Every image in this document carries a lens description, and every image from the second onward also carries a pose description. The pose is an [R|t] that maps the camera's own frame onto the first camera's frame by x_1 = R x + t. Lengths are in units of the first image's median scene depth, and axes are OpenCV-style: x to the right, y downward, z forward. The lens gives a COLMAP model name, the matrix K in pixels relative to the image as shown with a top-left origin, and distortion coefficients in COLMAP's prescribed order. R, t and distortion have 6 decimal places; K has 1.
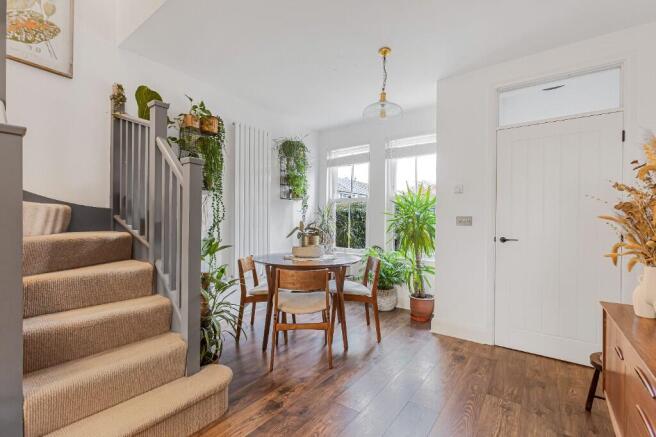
lens RADIAL K [[290.9, 0, 339.9], [0, 290.9, 222.3], [0, 0, 1]] dist [0.000279, 0.000019]
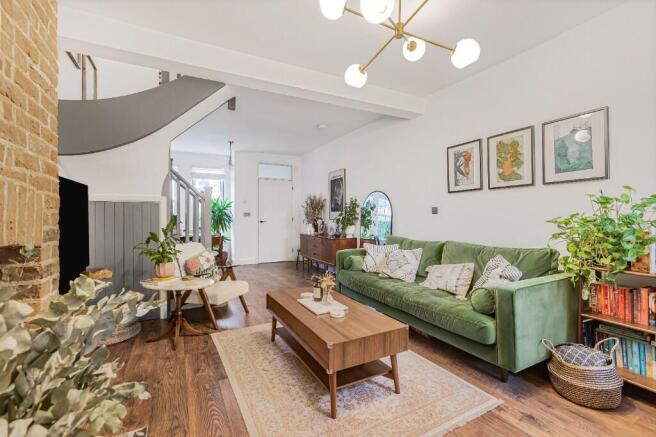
lens RADIAL K [[296.0, 0, 331.1], [0, 296.0, 215.5], [0, 0, 1]] dist [0.012551, 0.000799]
pose [[0.454830, -0.011379, 0.890505, -1.452837], [0.005728, 0.999935, 0.009851, -0.018604], [-0.890560, 0.000620, 0.454866, -0.722275]]
